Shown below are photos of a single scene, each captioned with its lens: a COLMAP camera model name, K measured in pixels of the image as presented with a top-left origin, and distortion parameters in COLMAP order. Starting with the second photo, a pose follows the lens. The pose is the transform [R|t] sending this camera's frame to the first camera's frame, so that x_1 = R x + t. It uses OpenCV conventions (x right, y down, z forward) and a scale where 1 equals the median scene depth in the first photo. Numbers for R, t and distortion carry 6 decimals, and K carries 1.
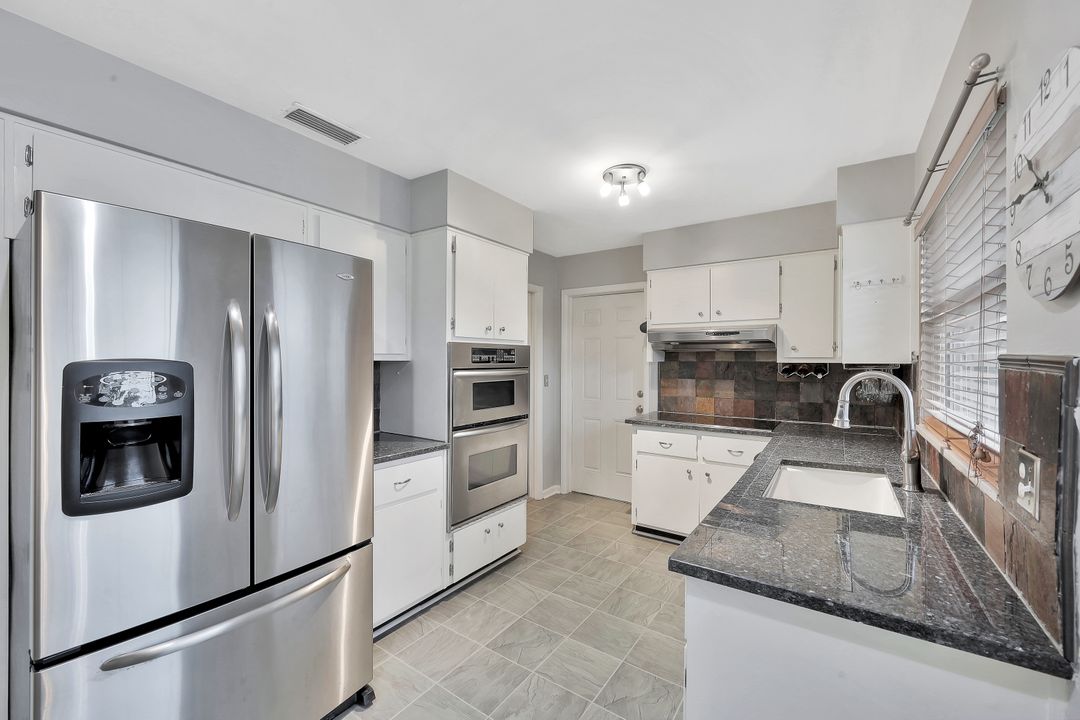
lens RADIAL K [[431.8, 0, 541.7], [0, 431.8, 360.1], [0, 0, 1]] dist [-0.004389, -0.000112]
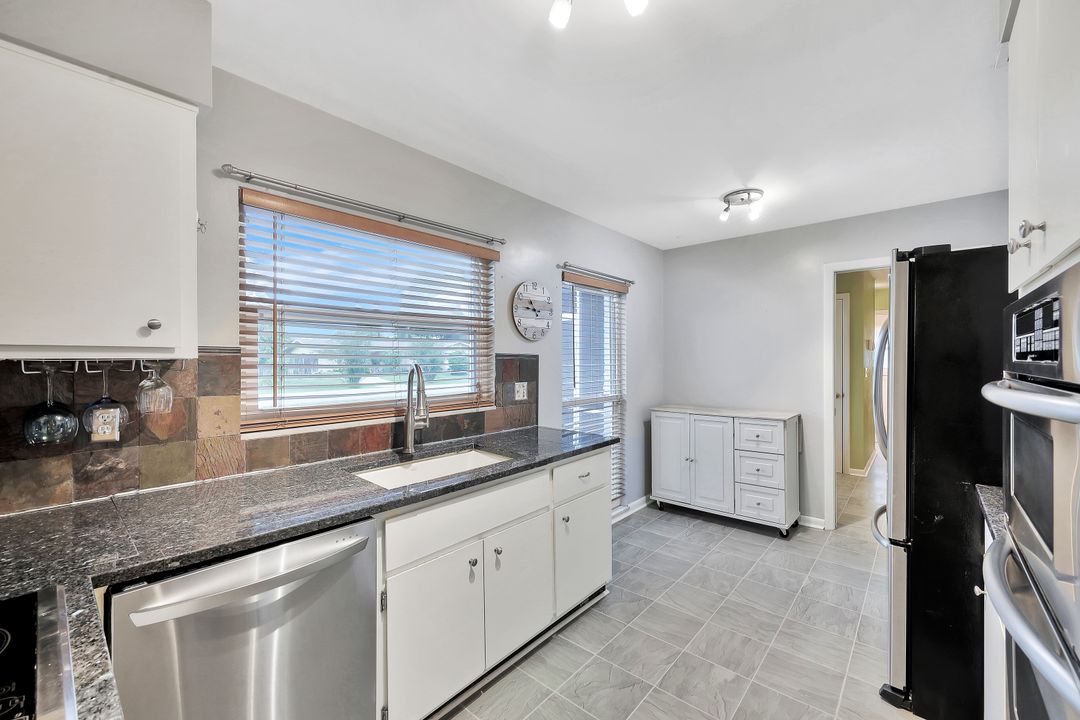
lens RADIAL K [[431.8, 0, 540.7], [0, 431.8, 364.6], [0, 0, 1]] dist [-0.004389, -0.000112]
pose [[-0.991950, 0.003829, 0.126575, 0.145557], [0.005515, 0.999901, 0.012971, 0.008310], [-0.126513, 0.013564, -0.991872, 1.170911]]
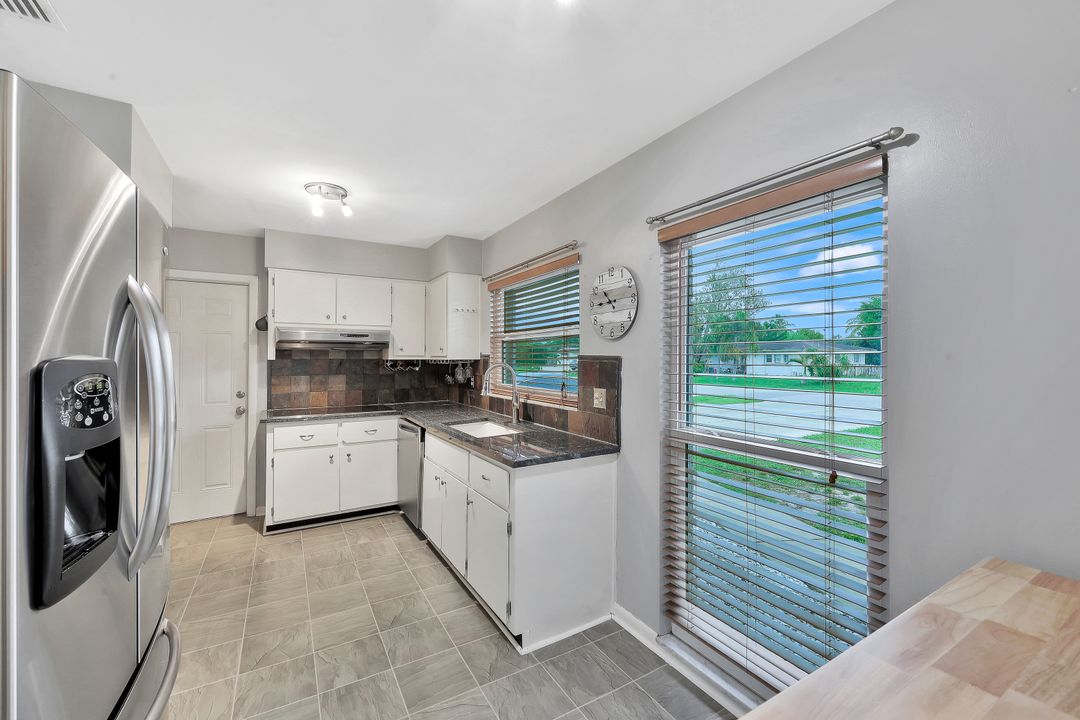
lens RADIAL K [[431.8, 0, 539.2], [0, 431.8, 354.6], [0, 0, 1]] dist [-0.004389, -0.000112]
pose [[0.421710, 0.003718, 0.906723, -0.470893], [0.002897, 0.999981, -0.005448, -0.000912], [-0.906726, 0.004924, 0.421691, 0.029783]]
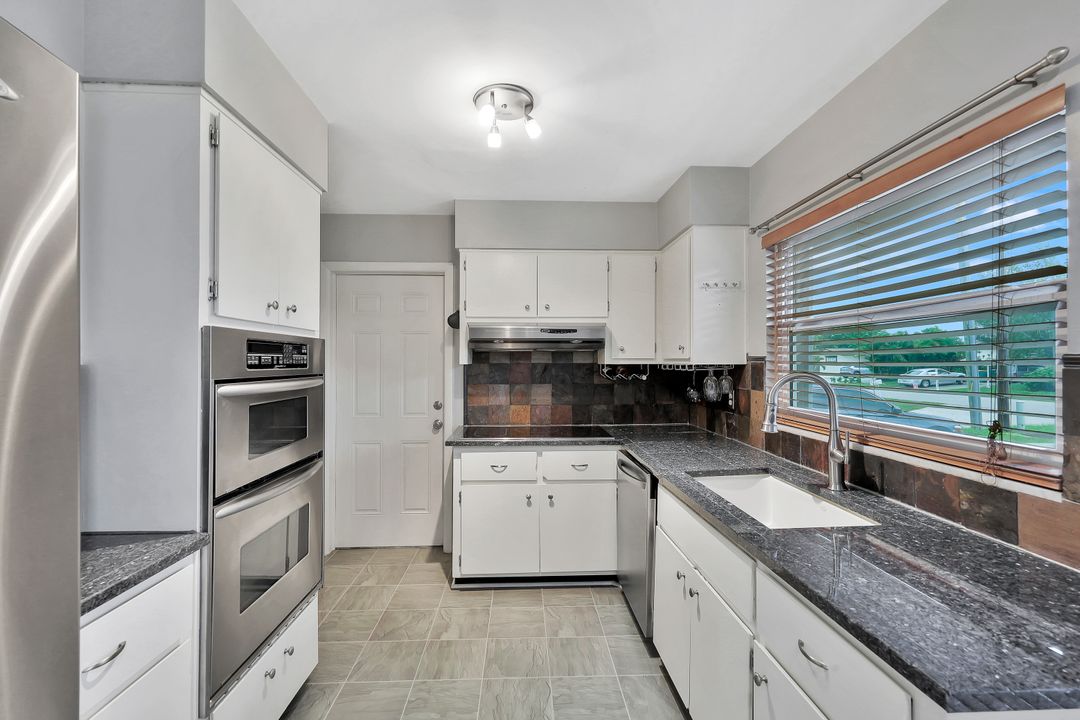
lens RADIAL K [[469.7, 0, 540.4], [0, 469.7, 360.5], [0, 0, 1]] dist [0.000850, 0.000792]
pose [[0.800318, -0.001705, 0.599574, -0.185093], [0.004295, 0.999987, -0.002890, 0.000111], [-0.599561, 0.004888, 0.800314, 0.276574]]
